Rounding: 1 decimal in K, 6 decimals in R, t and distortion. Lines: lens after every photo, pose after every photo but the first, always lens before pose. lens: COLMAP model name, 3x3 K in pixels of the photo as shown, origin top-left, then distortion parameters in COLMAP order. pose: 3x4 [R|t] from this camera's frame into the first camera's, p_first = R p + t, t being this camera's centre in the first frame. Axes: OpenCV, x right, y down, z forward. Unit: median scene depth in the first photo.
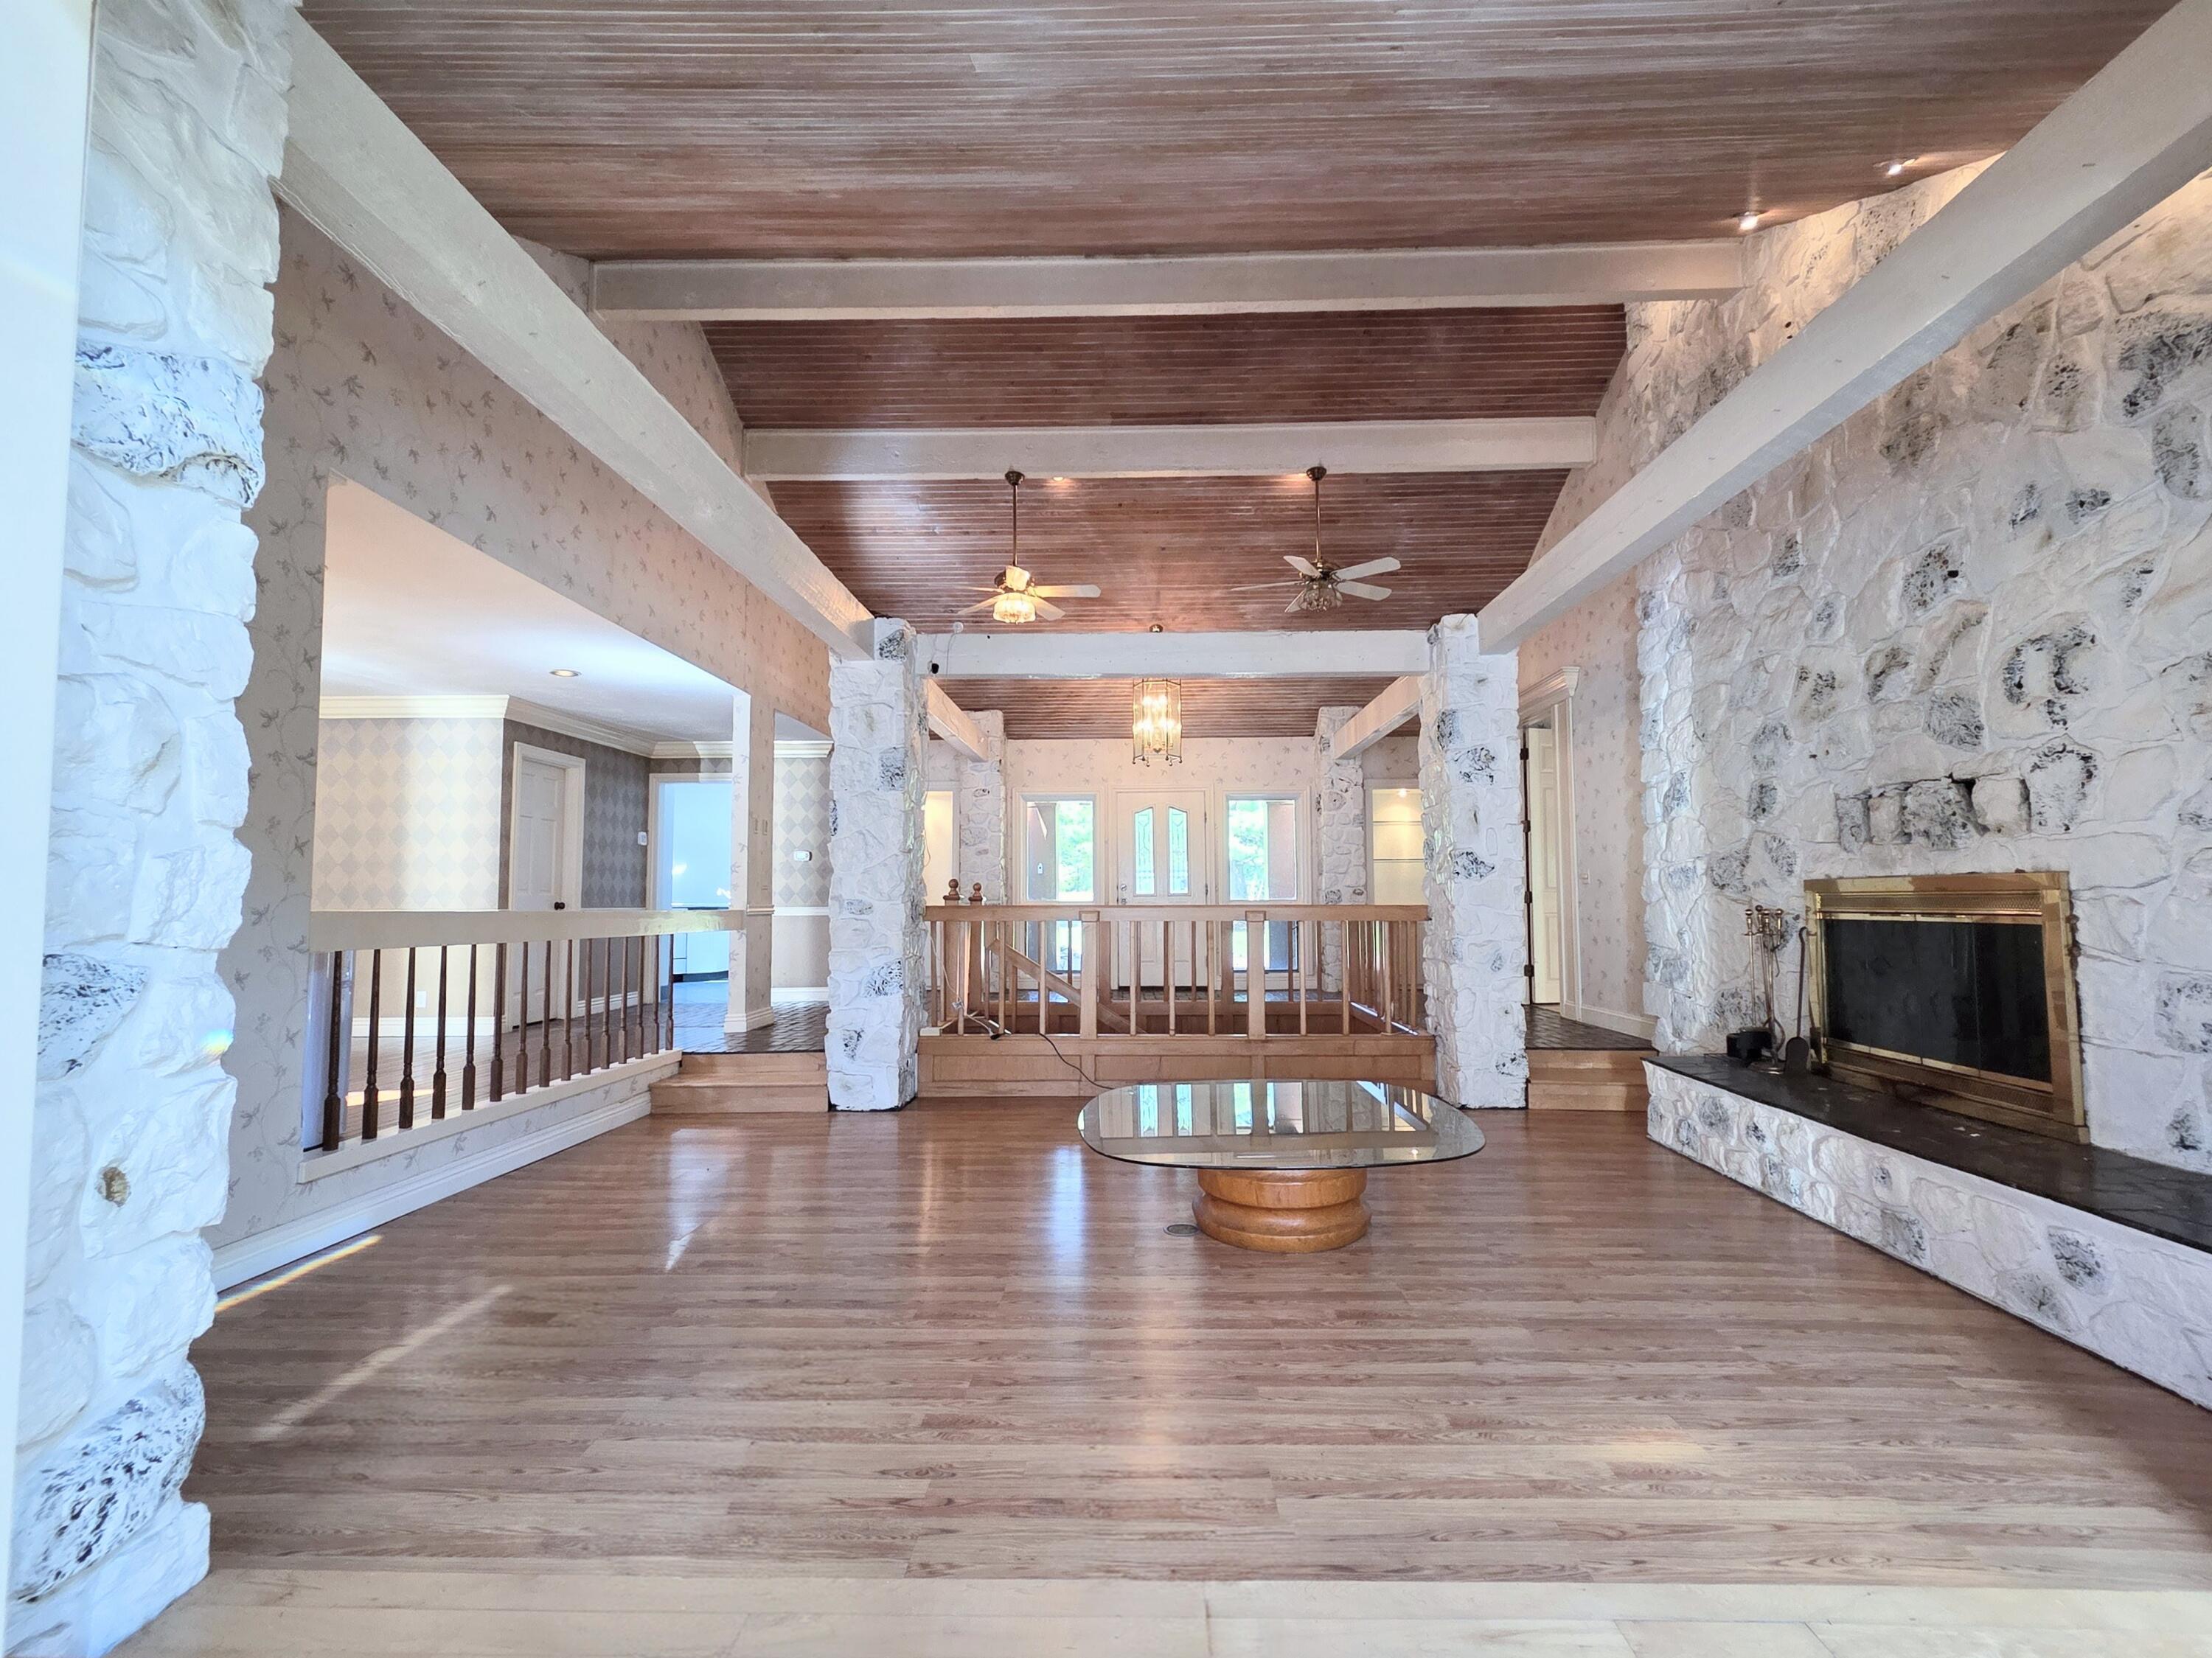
lens RADIAL K [[982.1, 0, 1129.5], [0, 982.1, 842.2], [0, 0, 1]] dist [0.004727, 0.001266]
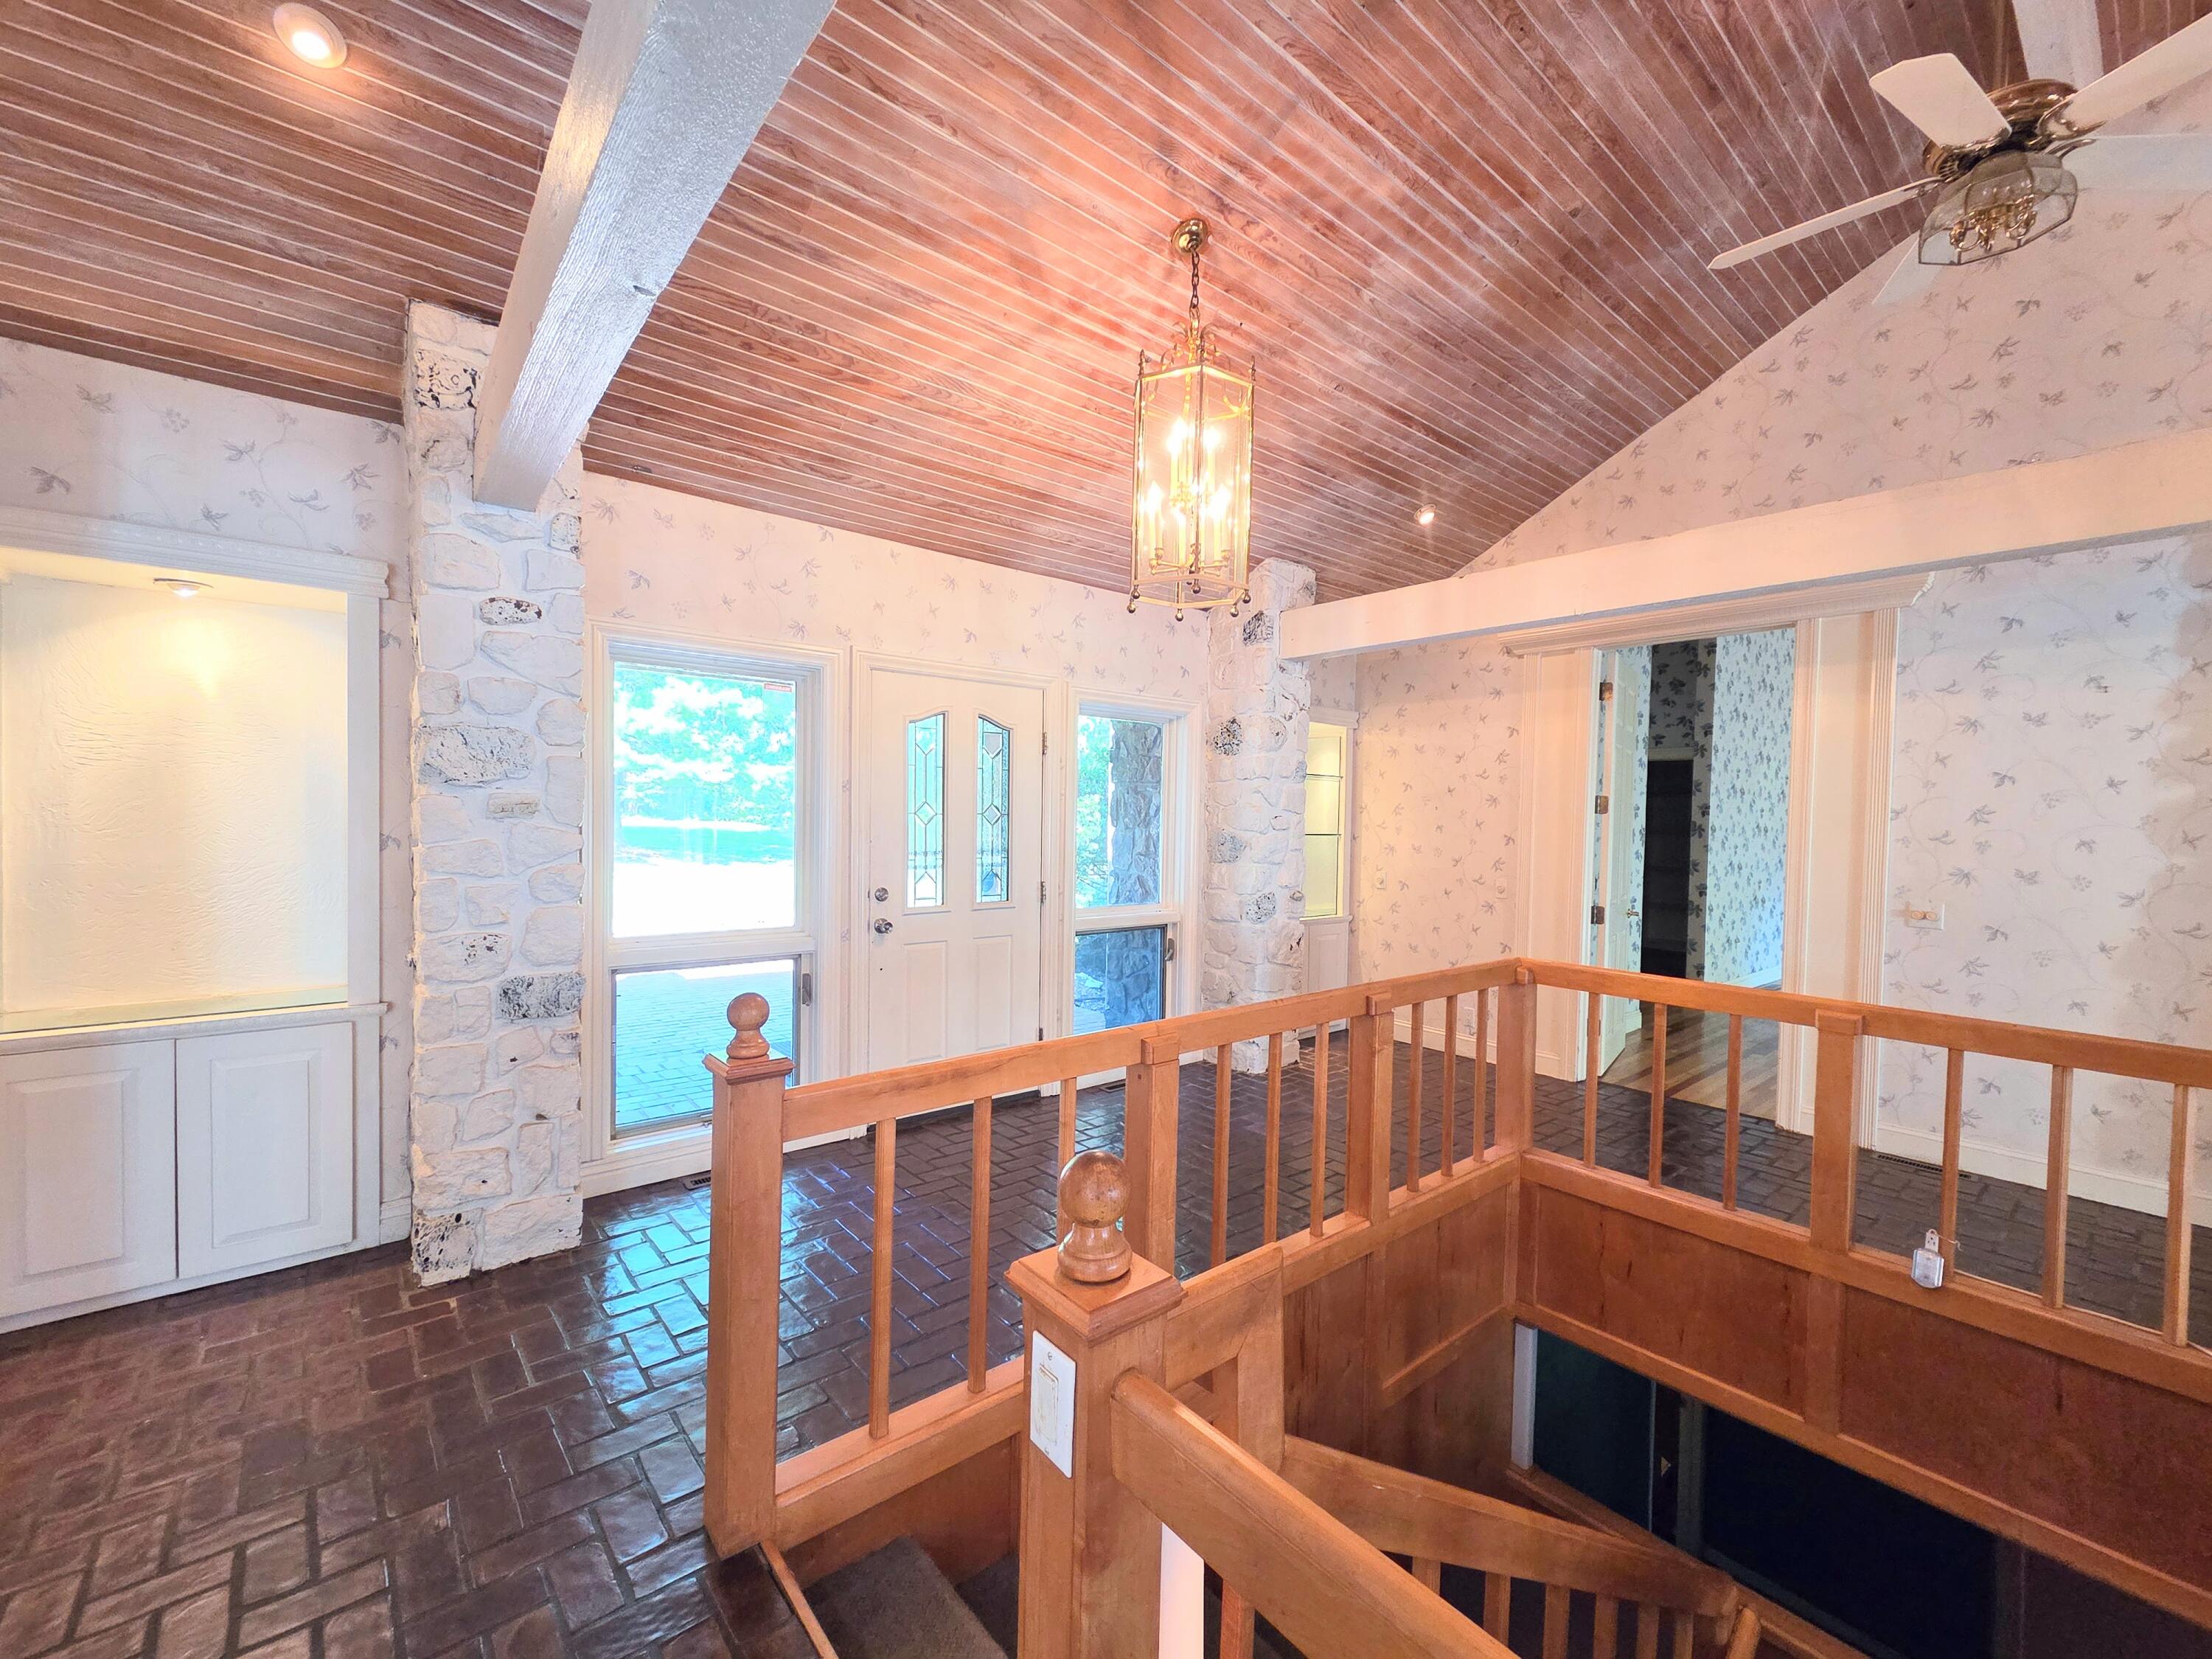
lens RADIAL K [[905.7, 0, 1126.5], [0, 905.7, 841.1], [0, 0, 1]] dist [0.005162, 0.000006]
pose [[0.749578, 0.001649, 0.661914, -0.362639], [-0.066245, 0.995163, 0.072538, -0.024846], [-0.658593, -0.098221, 0.746061, 1.244875]]
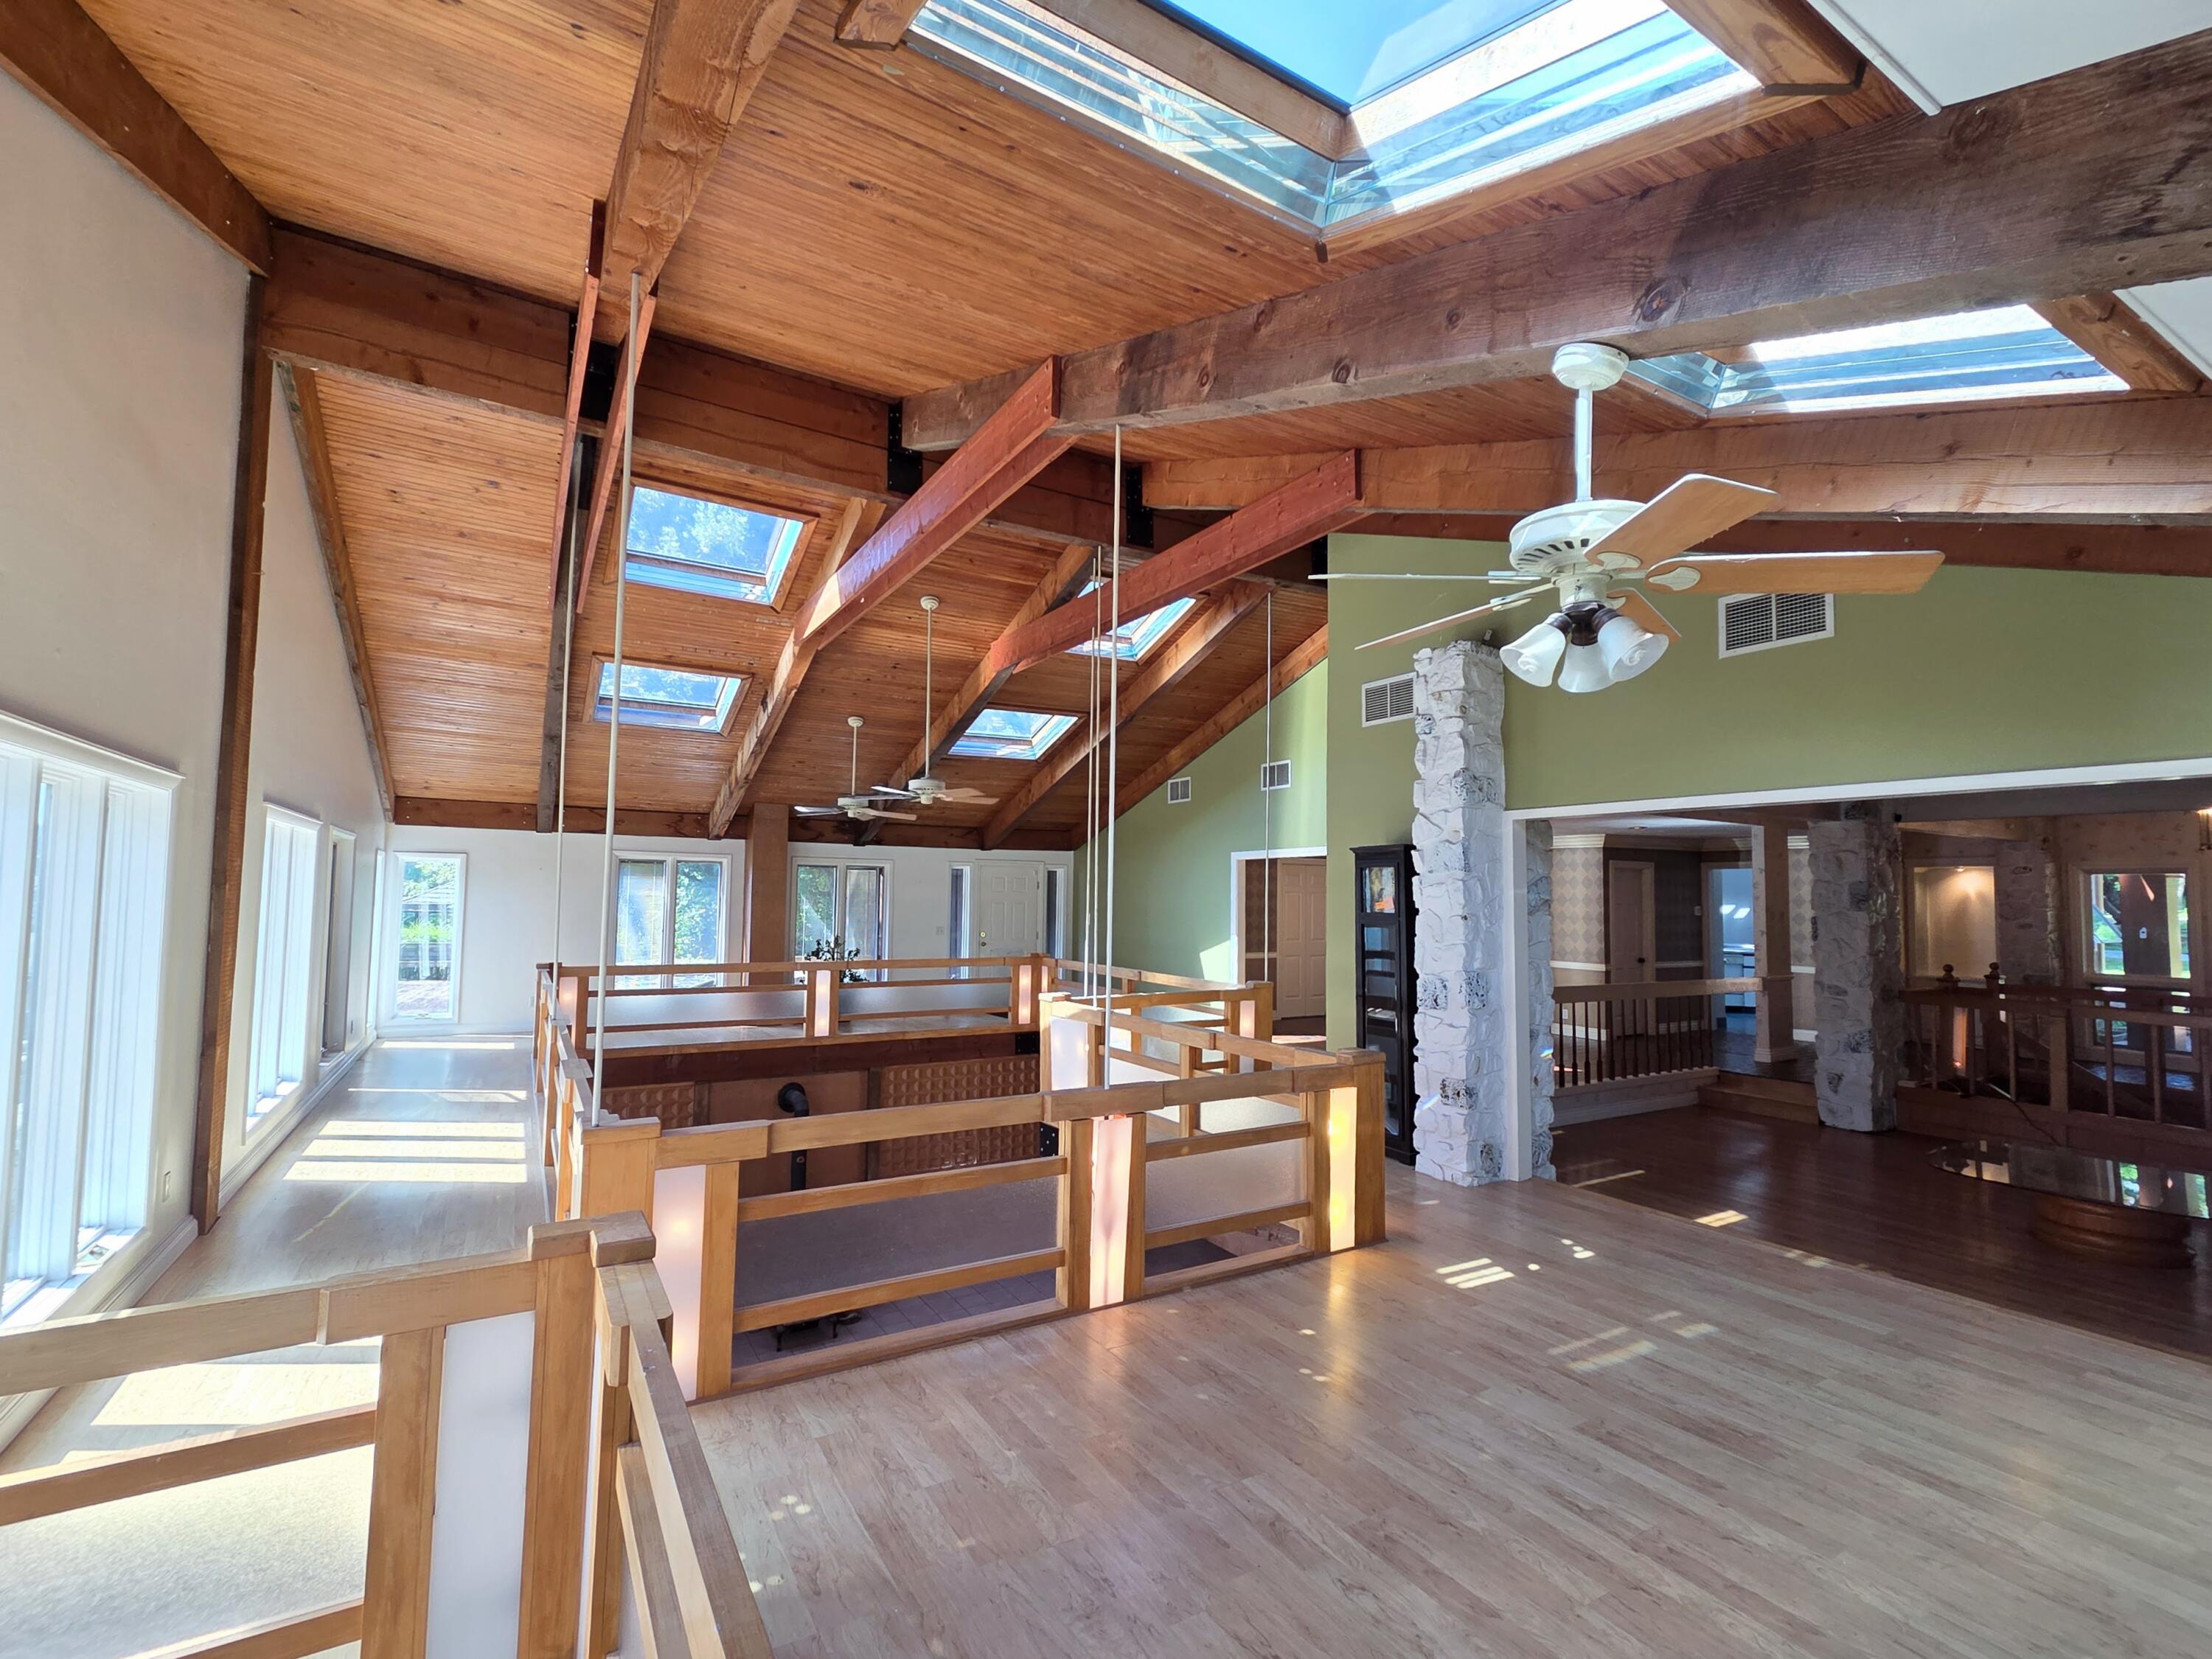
lens RADIAL K [[979.4, 0, 1132.2], [0, 979.4, 844.6], [0, 0, 1]] dist [0.002871, 0.000167]
pose [[0.531400, -0.034252, -0.846428, 0.451339], [0.037227, 0.999161, -0.017061, -0.180582], [0.846303, -0.022444, 0.532229, -0.727155]]
